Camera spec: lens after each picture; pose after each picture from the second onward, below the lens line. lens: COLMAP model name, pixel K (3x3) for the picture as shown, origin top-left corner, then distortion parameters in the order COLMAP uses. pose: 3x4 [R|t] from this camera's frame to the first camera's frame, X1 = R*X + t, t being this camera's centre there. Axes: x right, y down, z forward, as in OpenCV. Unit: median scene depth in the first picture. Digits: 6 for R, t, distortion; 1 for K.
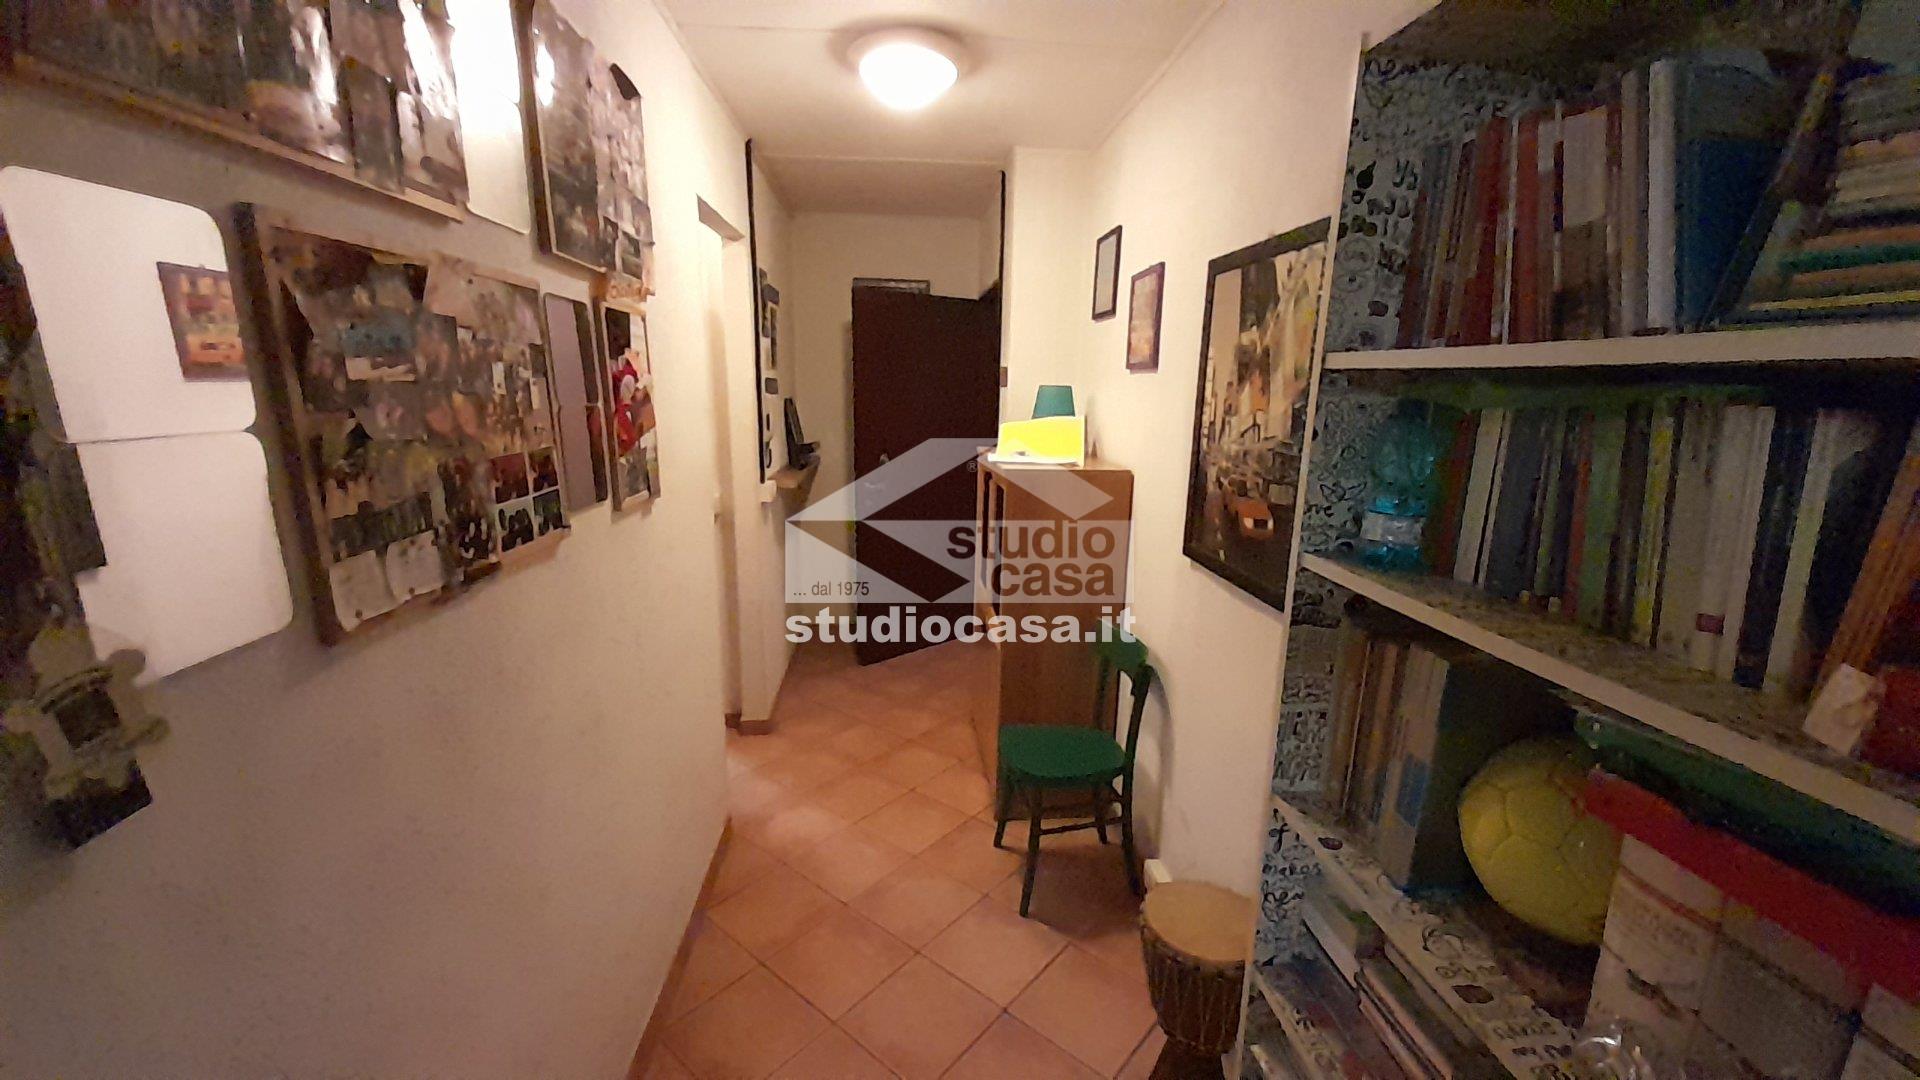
lens RADIAL K [[753.2, 0, 966.5], [0, 753.2, 552.3], [0, 0, 1]] dist [0.009676, -0.000262]
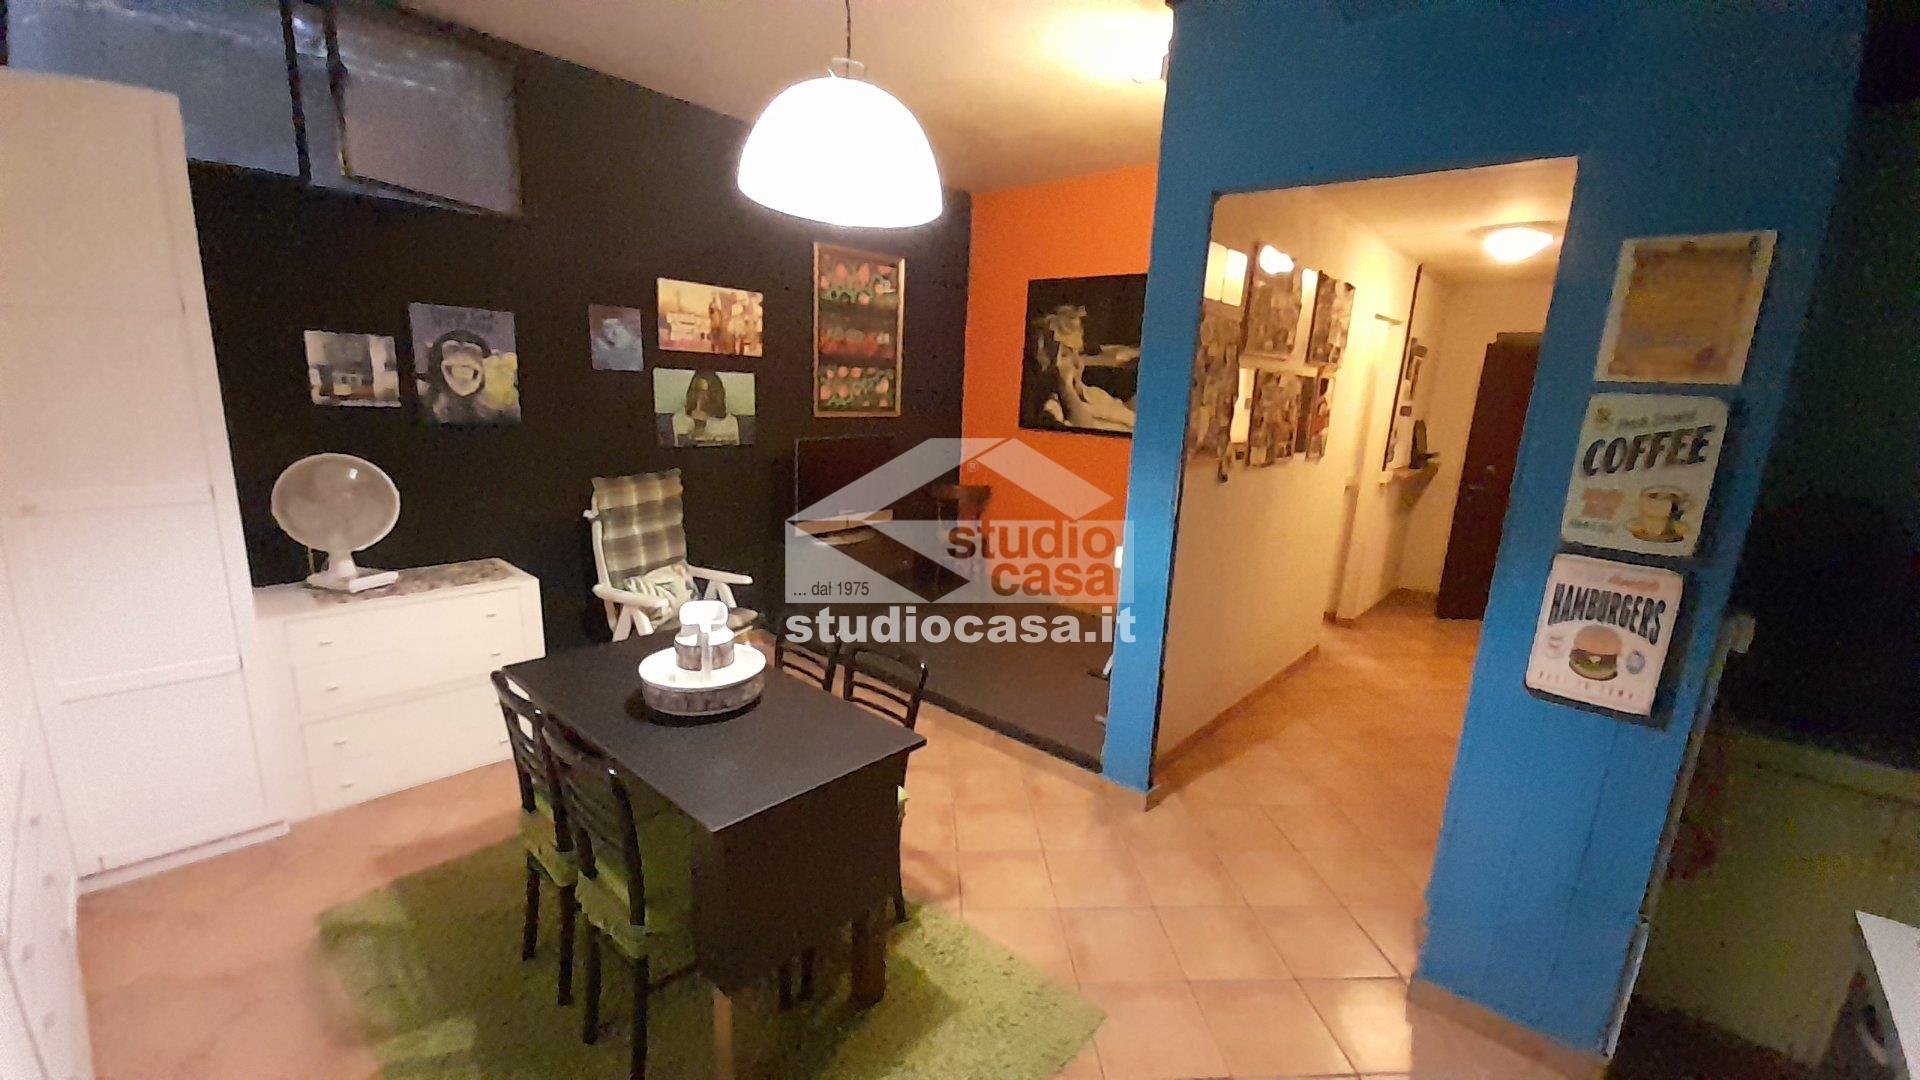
lens RADIAL K [[753.2, 0, 966.5], [0, 753.2, 552.3], [0, 0, 1]] dist [0.009676, -0.000262]
pose [[0.690112, 0.177181, -0.701678, 0.378133], [-0.195330, 0.979186, 0.055145, 0.223136], [0.696844, 0.099002, 0.710357, -1.019092]]
